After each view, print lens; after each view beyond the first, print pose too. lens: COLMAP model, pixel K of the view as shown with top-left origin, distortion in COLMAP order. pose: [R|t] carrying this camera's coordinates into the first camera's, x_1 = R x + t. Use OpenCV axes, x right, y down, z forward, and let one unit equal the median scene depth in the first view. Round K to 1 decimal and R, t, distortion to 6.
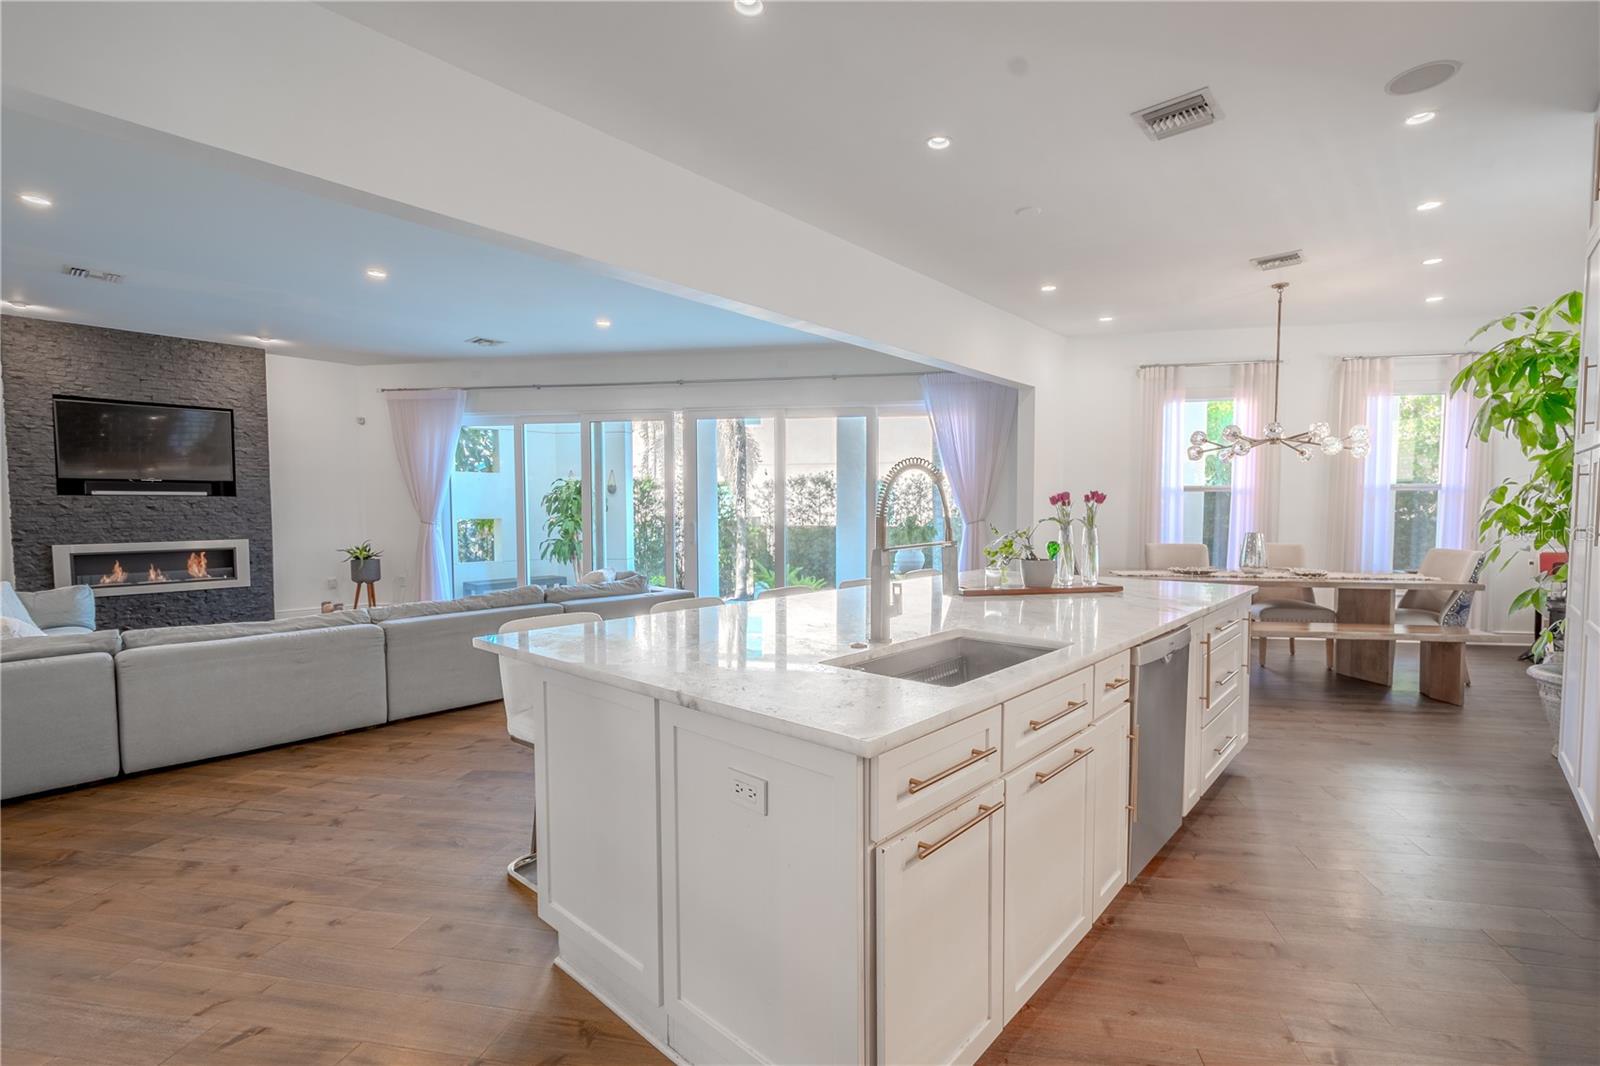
lens RADIAL K [[726.4, 0, 828.5], [0, 726.4, 544.0], [0, 0, 1]] dist [0.013333, -0.001234]
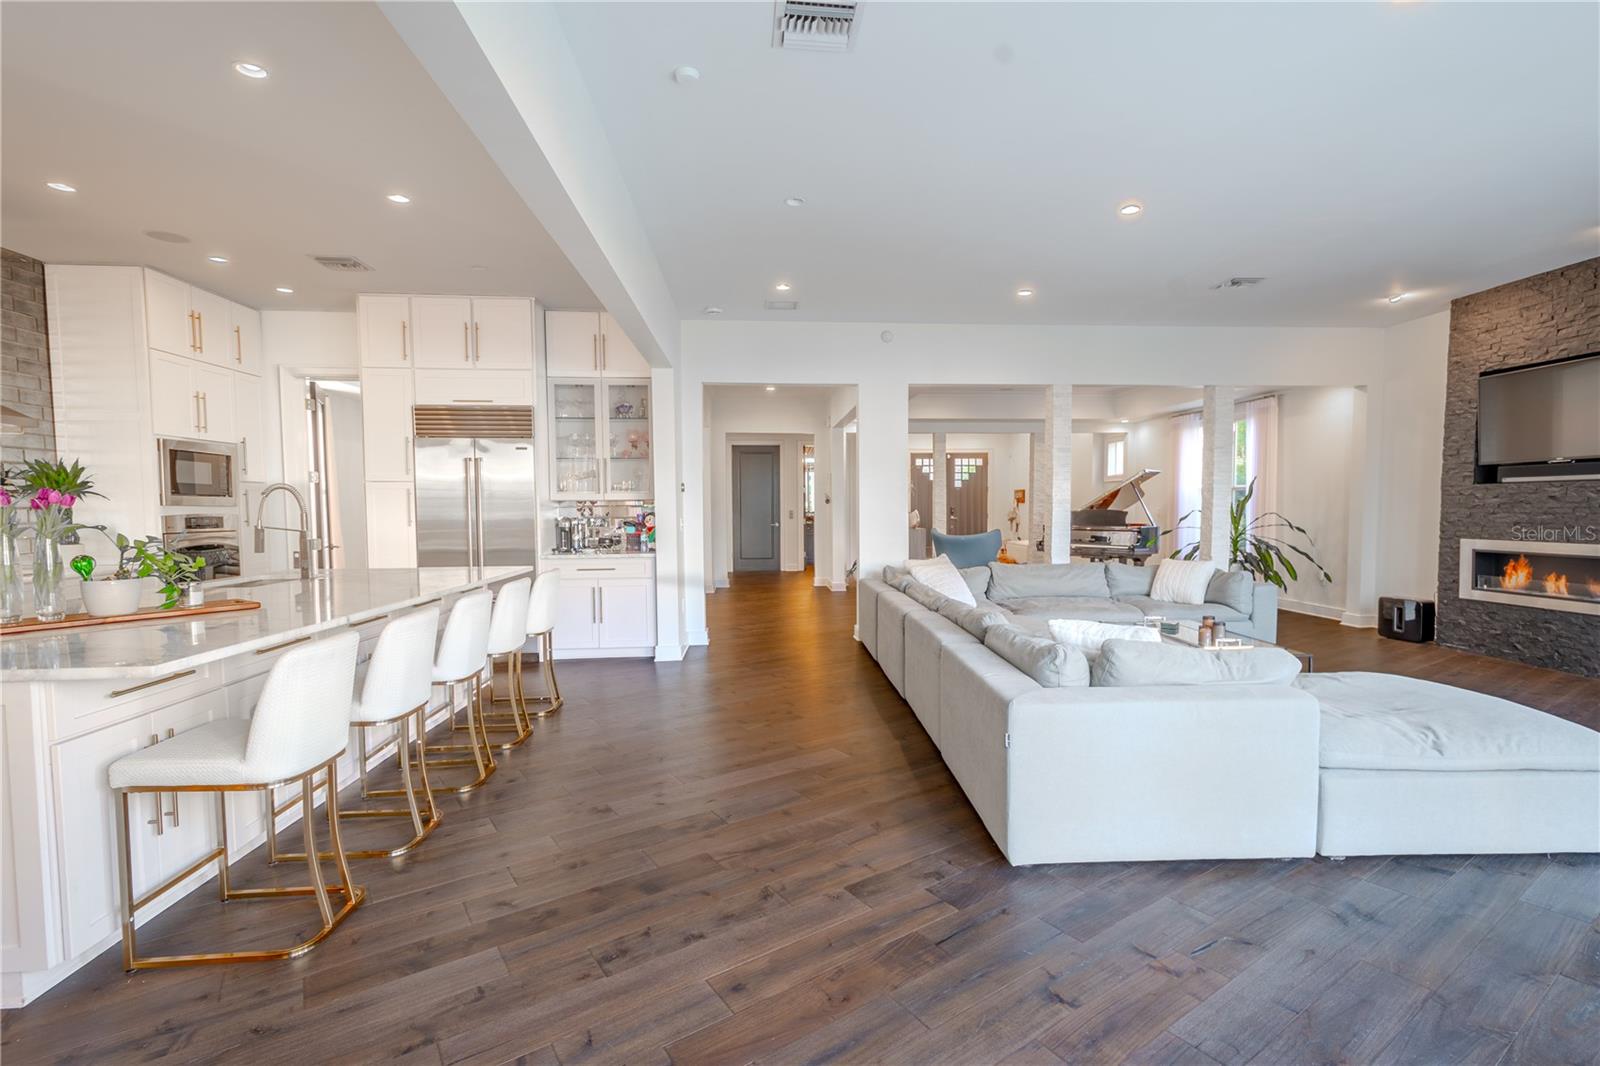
lens RADIAL K [[756.2, 0, 822.9], [0, 756.2, 540.3], [0, 0, 1]] dist [0.013598, -0.000381]
pose [[-0.693419, 0.037782, -0.719543, 0.184833], [-0.030111, 0.996232, 0.081328, -0.048591], [0.719905, 0.078060, -0.689669, 1.047838]]
